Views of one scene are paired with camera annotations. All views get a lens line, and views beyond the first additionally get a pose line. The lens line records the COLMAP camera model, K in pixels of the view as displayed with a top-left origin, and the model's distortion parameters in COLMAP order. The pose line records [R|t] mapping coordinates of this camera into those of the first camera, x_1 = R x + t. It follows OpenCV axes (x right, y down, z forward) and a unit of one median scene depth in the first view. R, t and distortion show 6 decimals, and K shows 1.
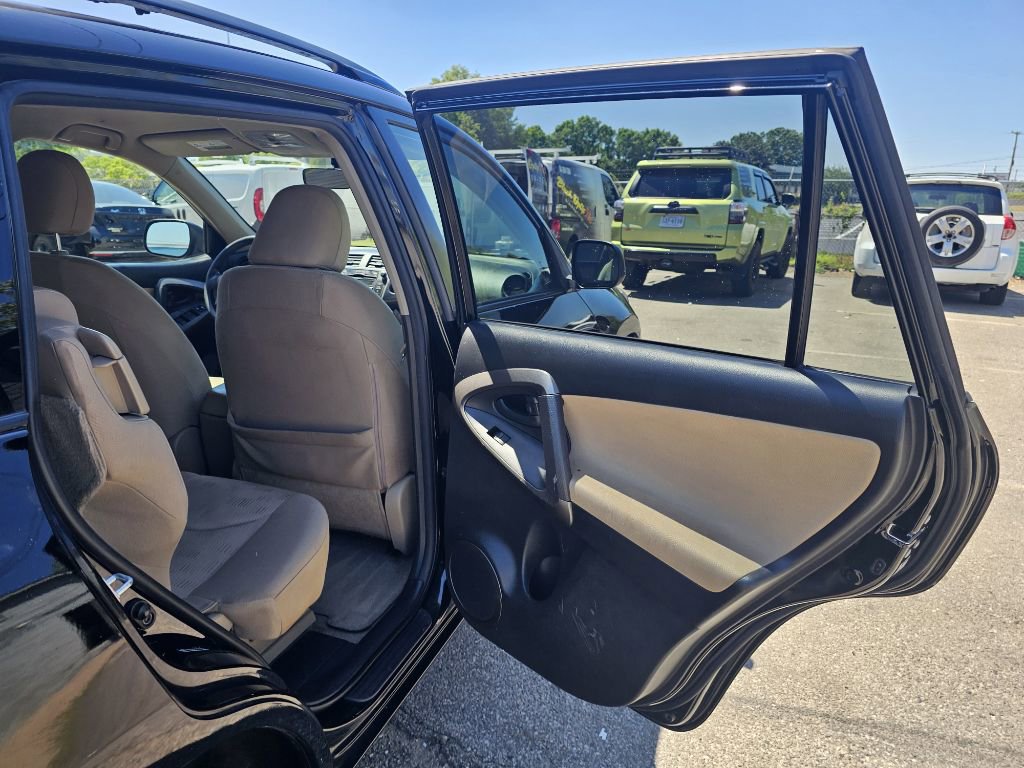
lens RADIAL K [[697.9, 0, 510.0], [0, 697.9, 400.5], [0, 0, 1]] dist [0.052425, -0.048461]
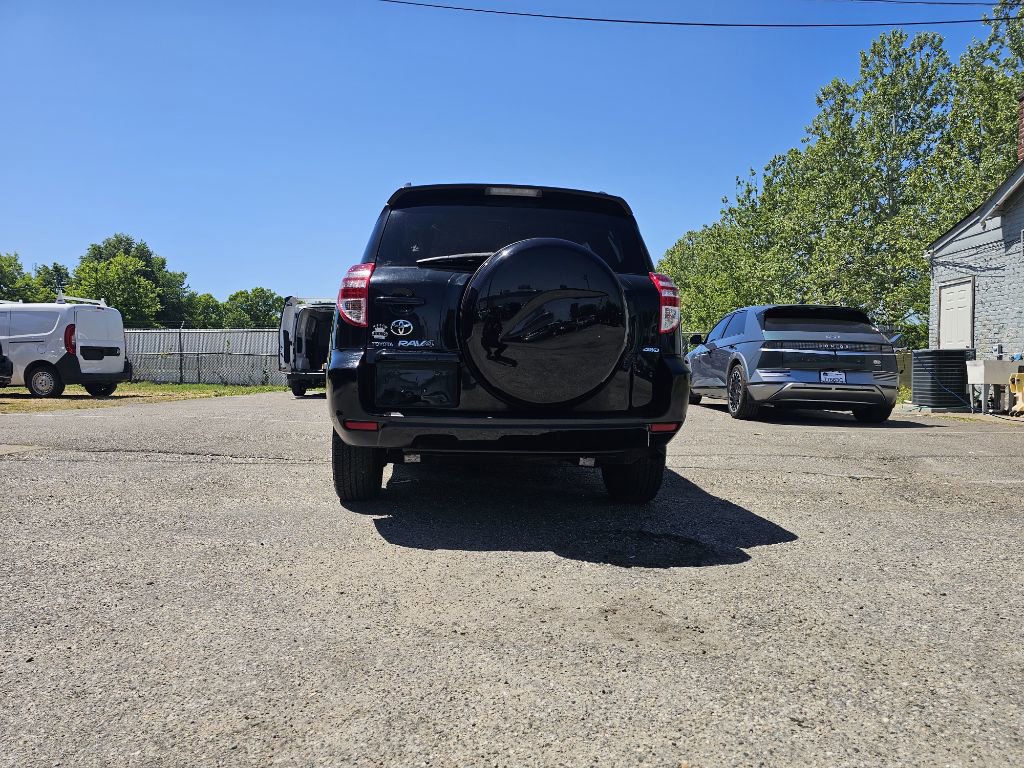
lens RADIAL K [[697.9, 0, 510.1], [0, 697.9, 403.0], [0, 0, 1]] dist [0.052425, -0.048461]
pose [[0.889669, -0.029736, 0.455636, -0.296961], [0.133413, 0.971260, -0.197115, 0.137636], [-0.436680, 0.236155, 0.868068, -0.237925]]
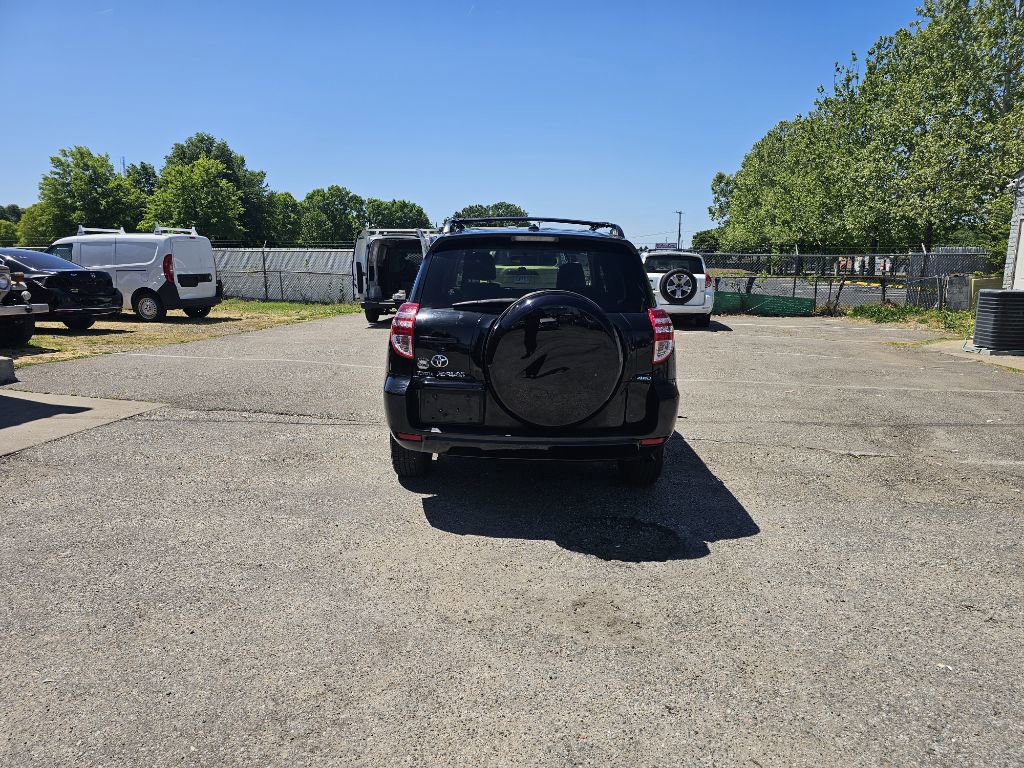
lens RADIAL K [[697.9, 0, 512.7], [0, 697.9, 405.9], [0, 0, 1]] dist [0.052425, -0.048461]
pose [[0.931831, -0.073141, 0.355445, -0.299483], [0.100600, 0.993154, -0.059368, 0.091412], [-0.348670, 0.091079, 0.932810, -0.325920]]
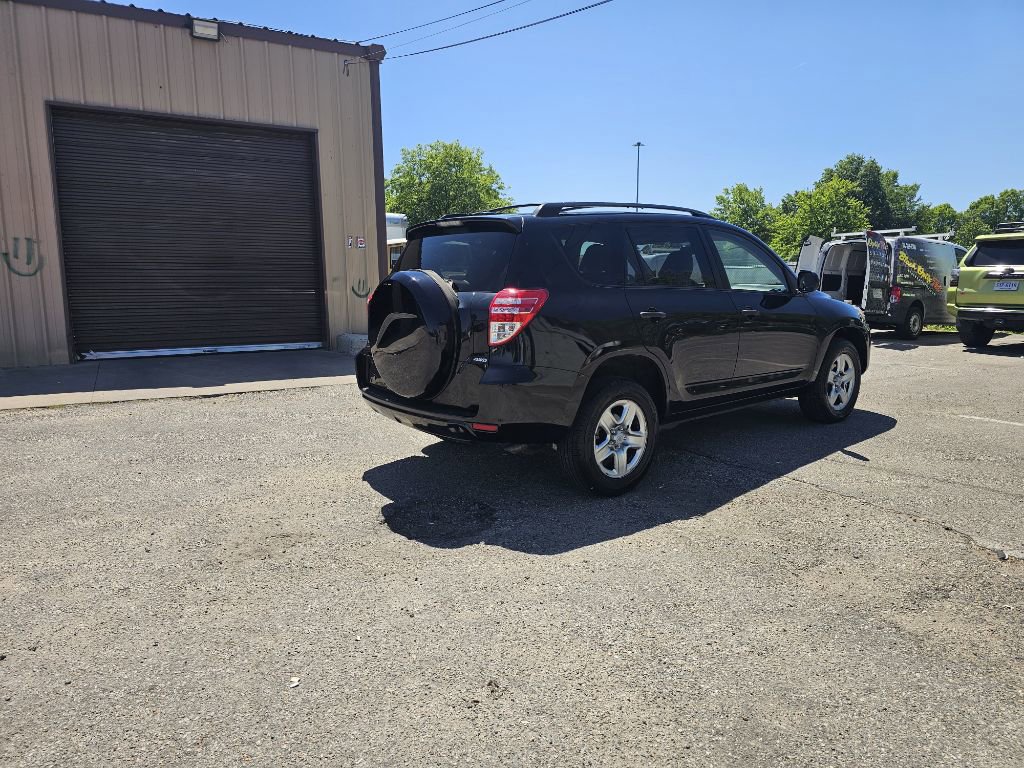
lens RADIAL K [[697.9, 0, 513.9], [0, 697.9, 388.3], [0, 0, 1]] dist [0.052425, -0.048461]
pose [[0.869512, 0.057652, -0.490535, 0.098746], [-0.123773, 0.986908, -0.103407, 0.111195], [0.478151, 0.150628, 0.865264, -0.304760]]
